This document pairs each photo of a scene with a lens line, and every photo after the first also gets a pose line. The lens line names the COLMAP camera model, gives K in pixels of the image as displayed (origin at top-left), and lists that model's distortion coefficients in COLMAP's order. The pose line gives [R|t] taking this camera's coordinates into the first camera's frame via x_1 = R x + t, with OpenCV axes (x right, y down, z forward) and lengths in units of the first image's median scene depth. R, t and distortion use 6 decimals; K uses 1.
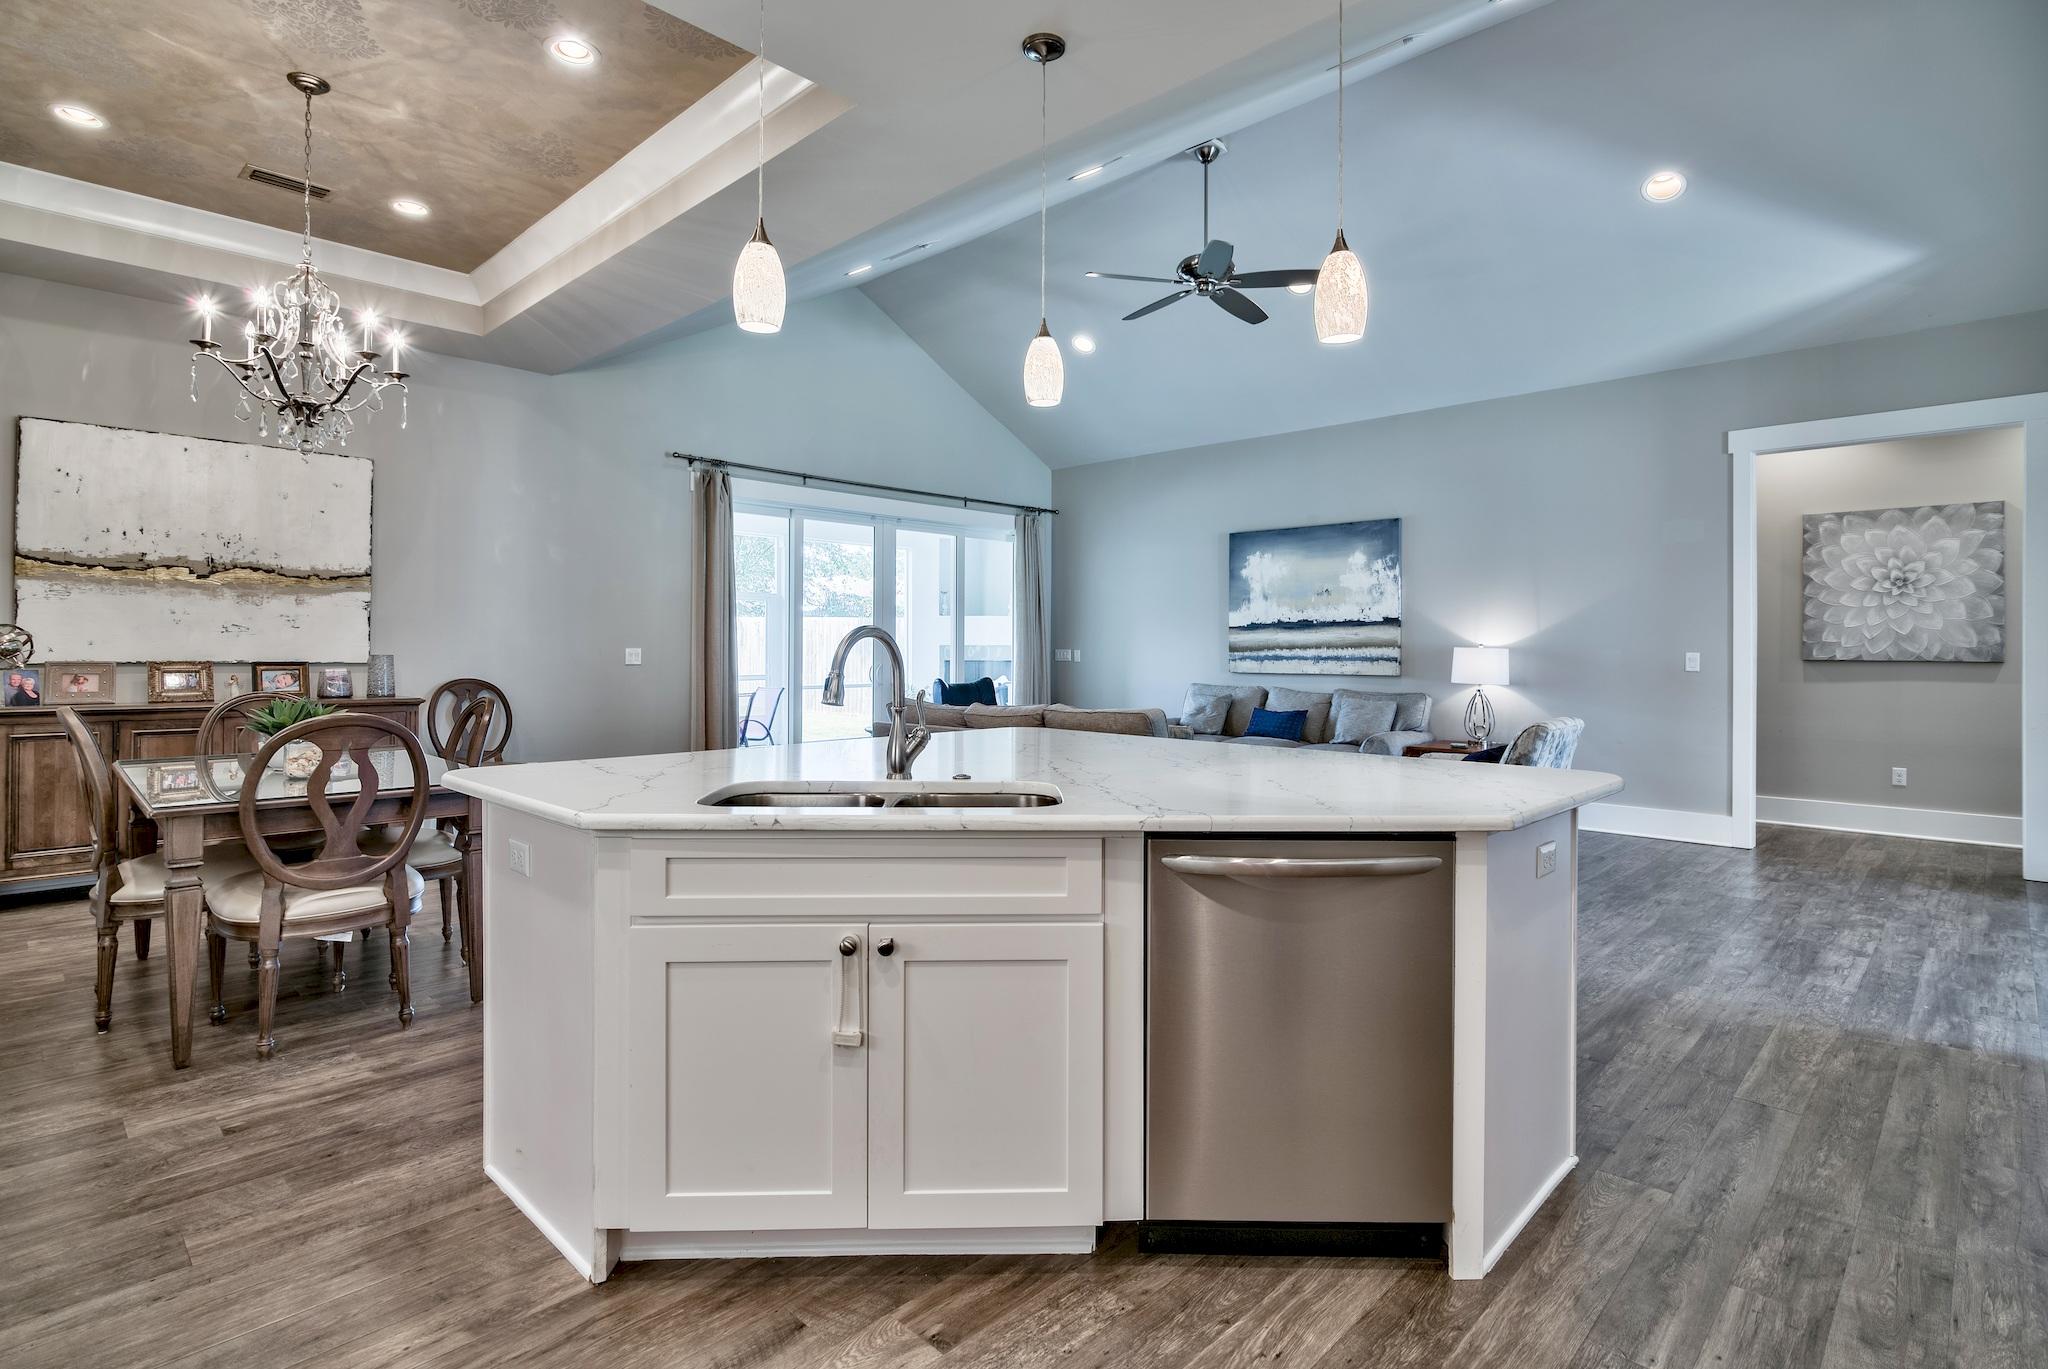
lens RADIAL K [[1022.2, 0, 1009.4], [0, 1022.2, 673.8], [0, 0, 1]] dist [-0.002191, -0.000935]
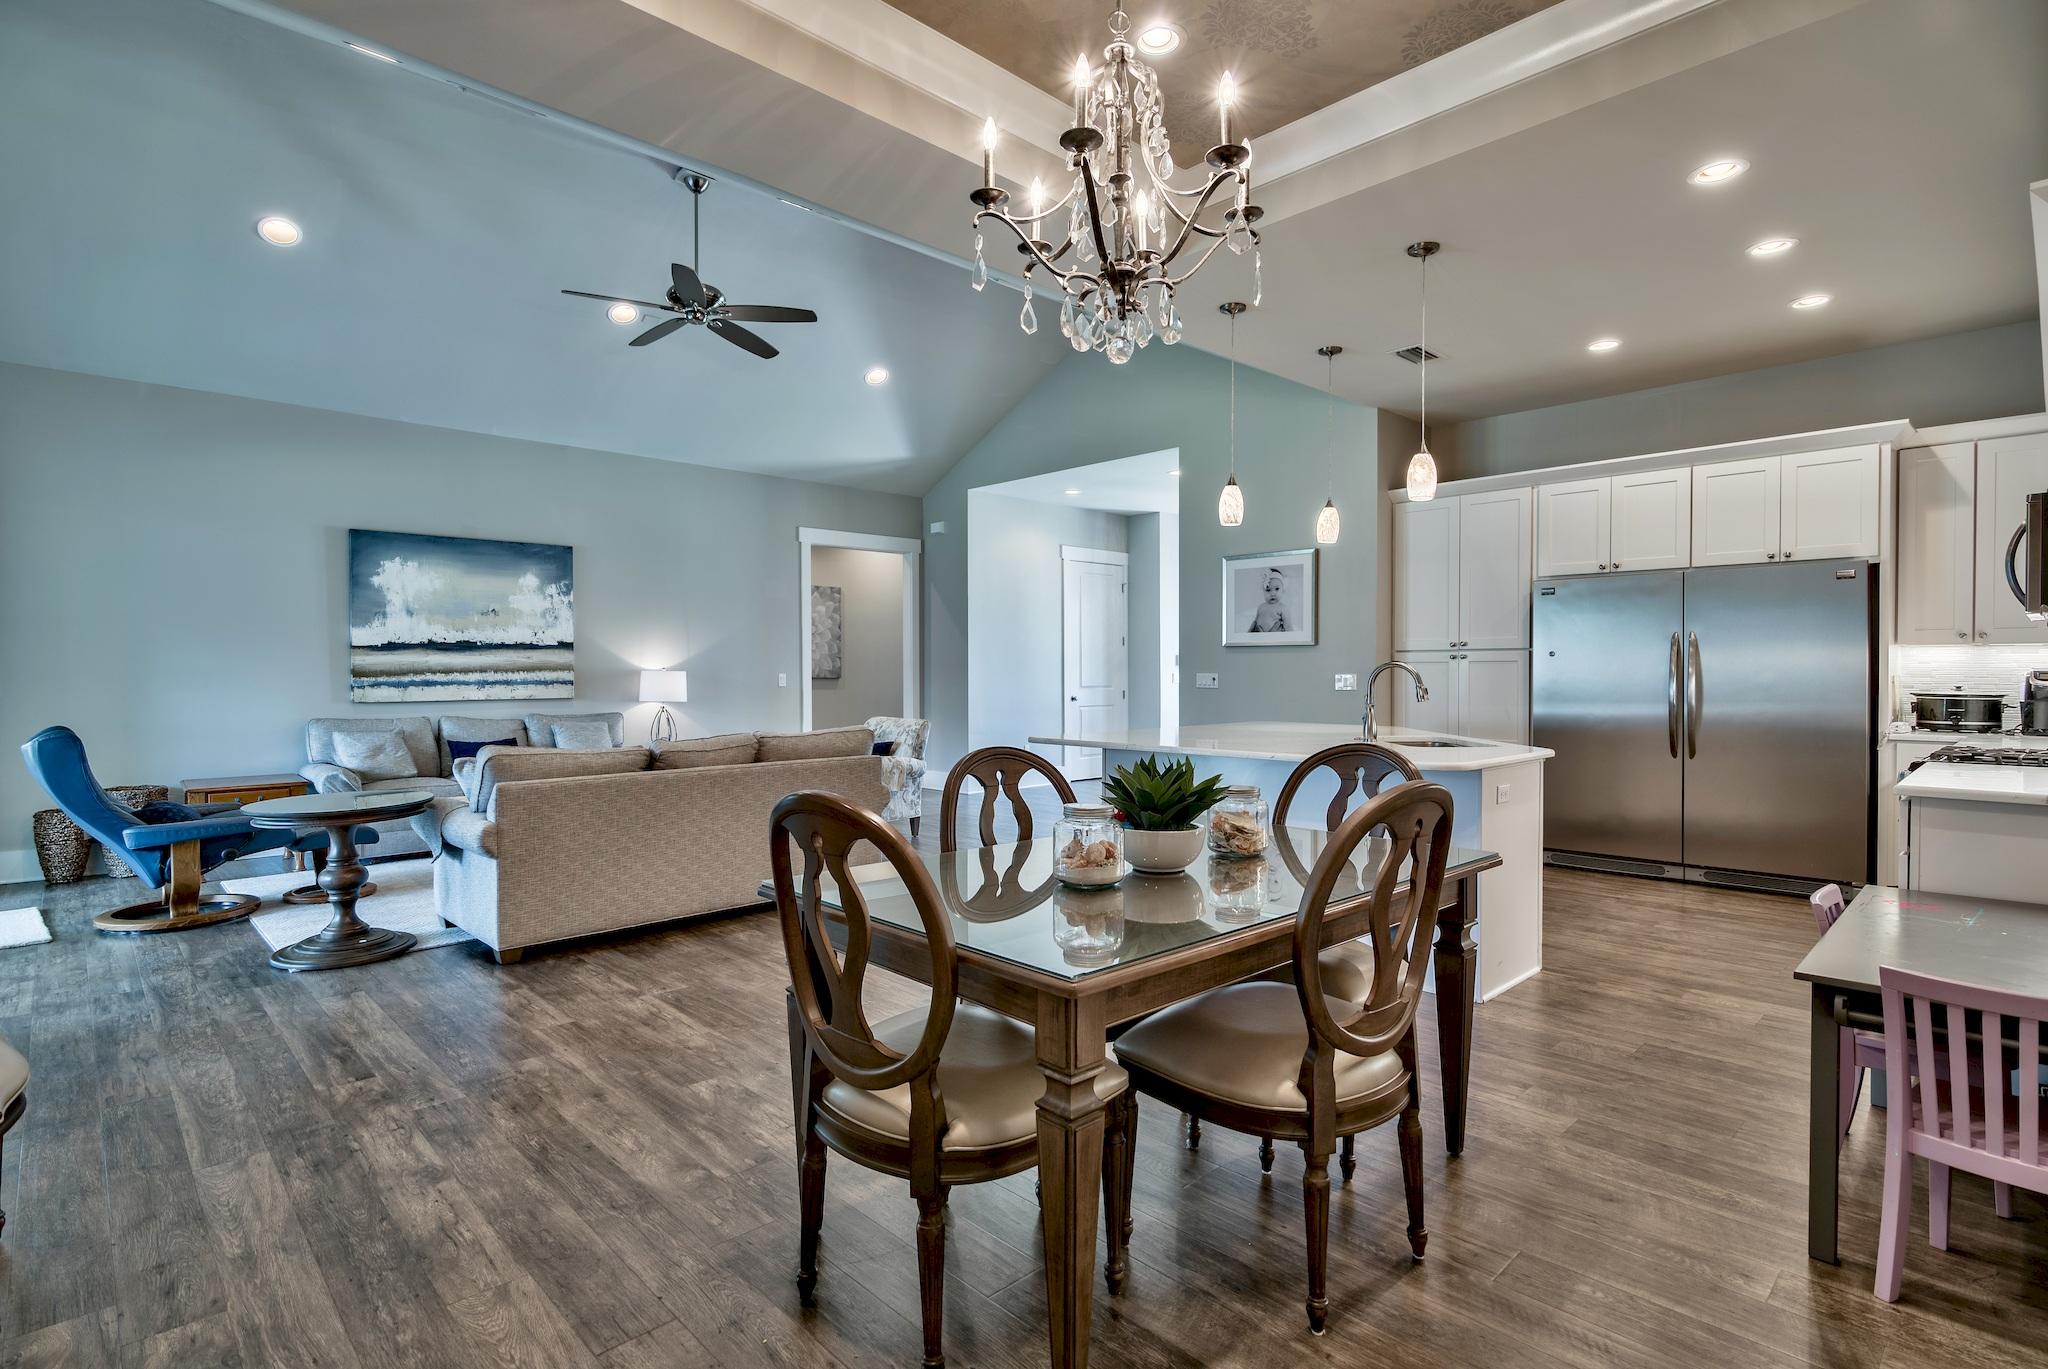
lens RADIAL K [[1006.4, 0, 1053.2], [0, 1006.4, 669.7], [0, 0, 1]] dist [0.003552, 0.001419]
pose [[0.024335, -0.001634, 0.999703, -0.712560], [0.026297, 0.999654, 0.000994, -0.017128], [-0.999358, 0.026265, 0.024370, 0.549134]]
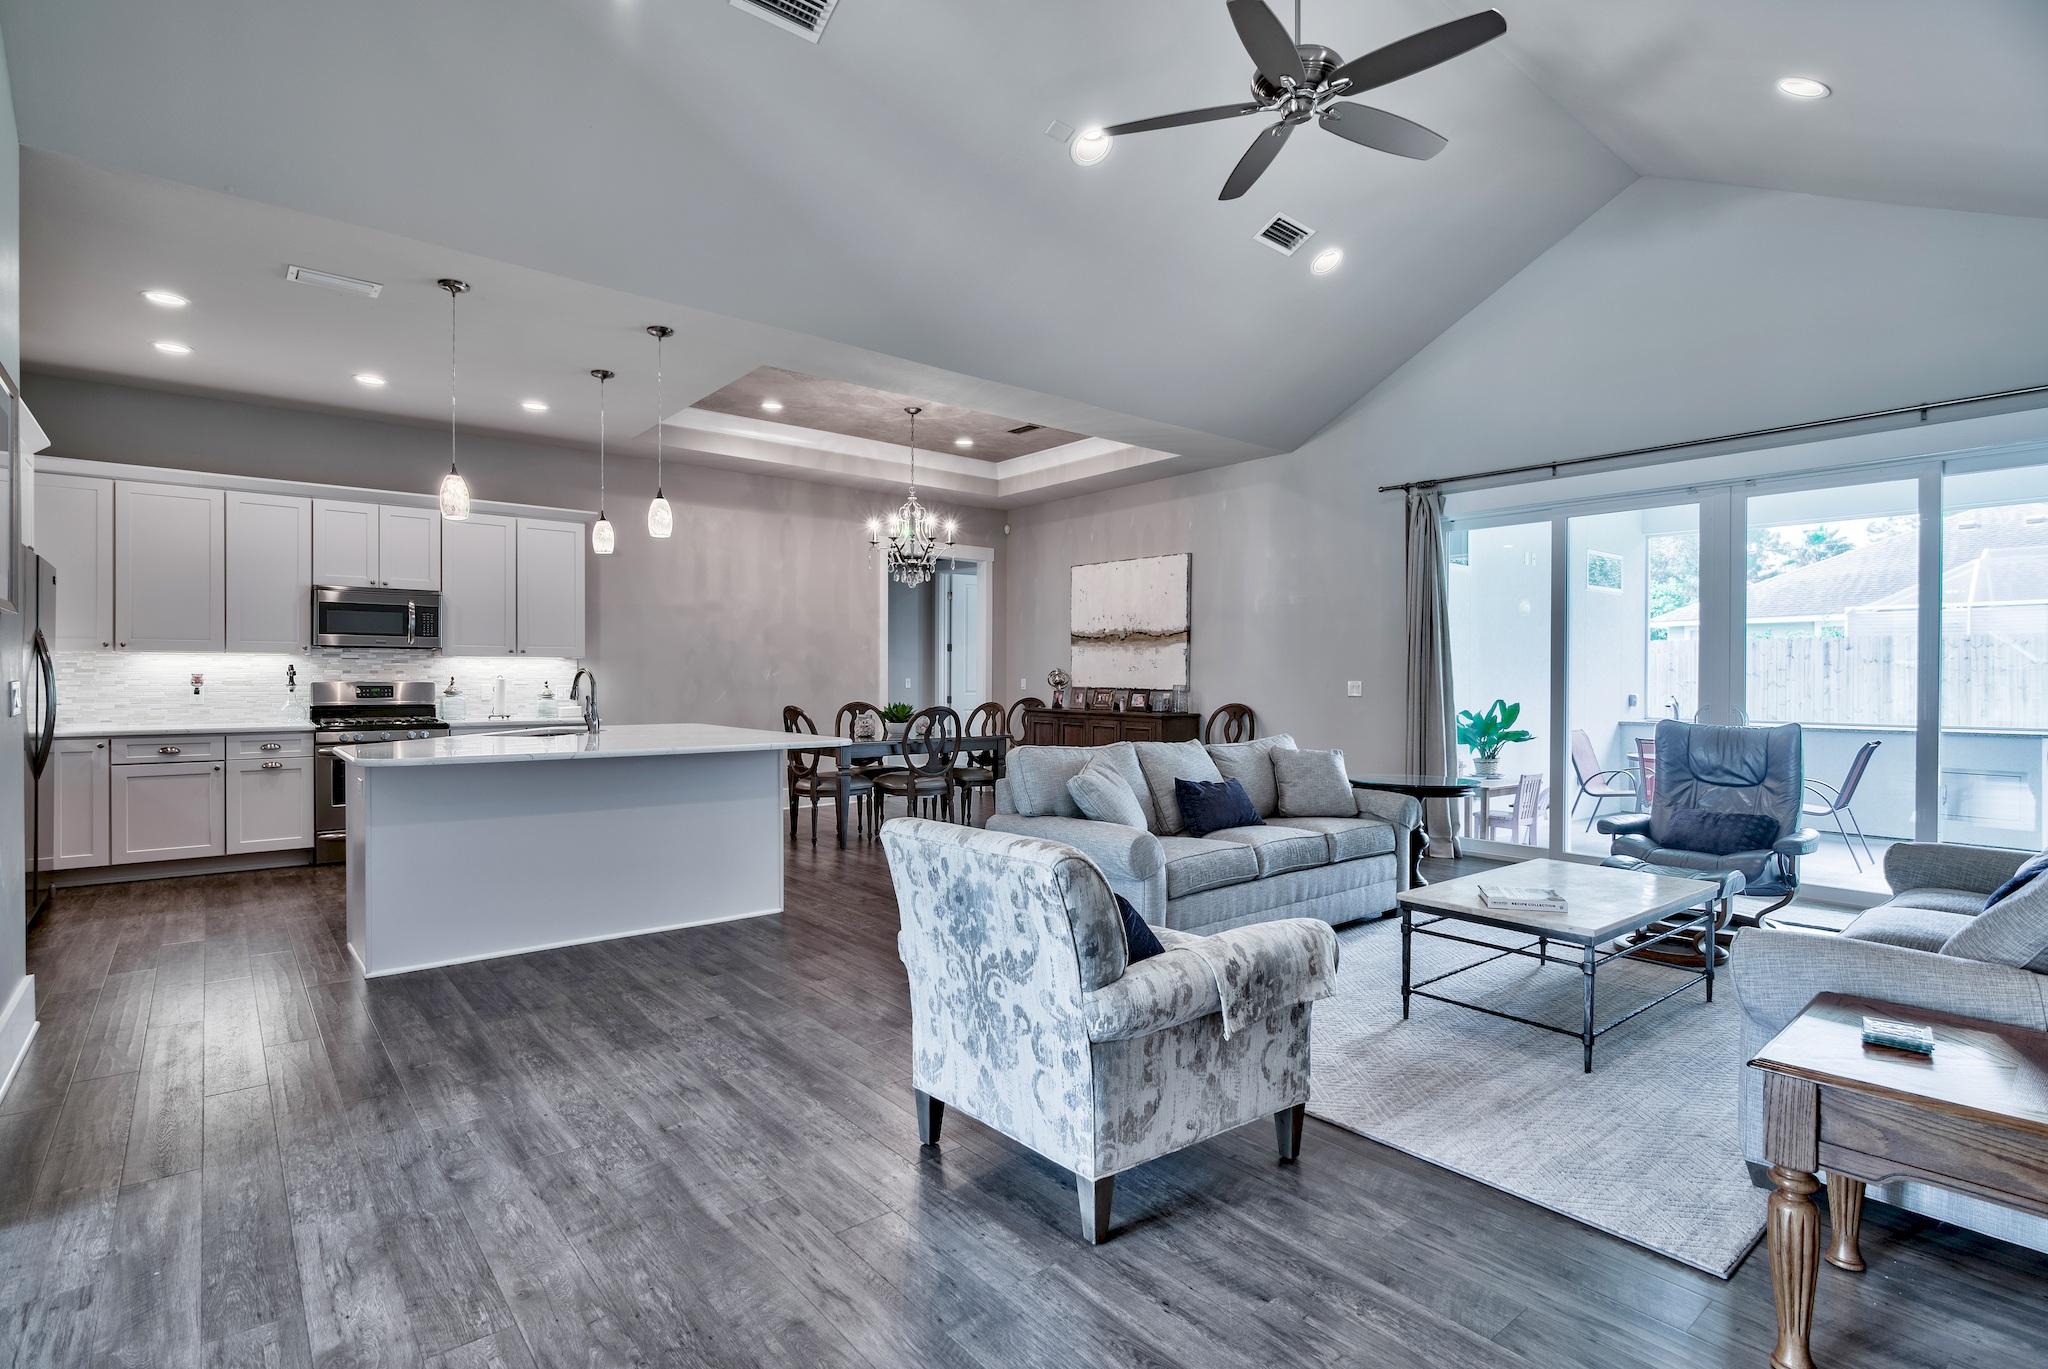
lens RADIAL K [[1019.2, 0, 1026.2], [0, 1019.2, 687.8], [0, 0, 1]] dist [-0.001772, 0.000085]
pose [[-0.127703, 0.006143, -0.991793, 0.738680], [-0.029798, 0.999506, 0.010028, -0.018890], [0.991365, 0.030834, -0.127457, 0.806776]]
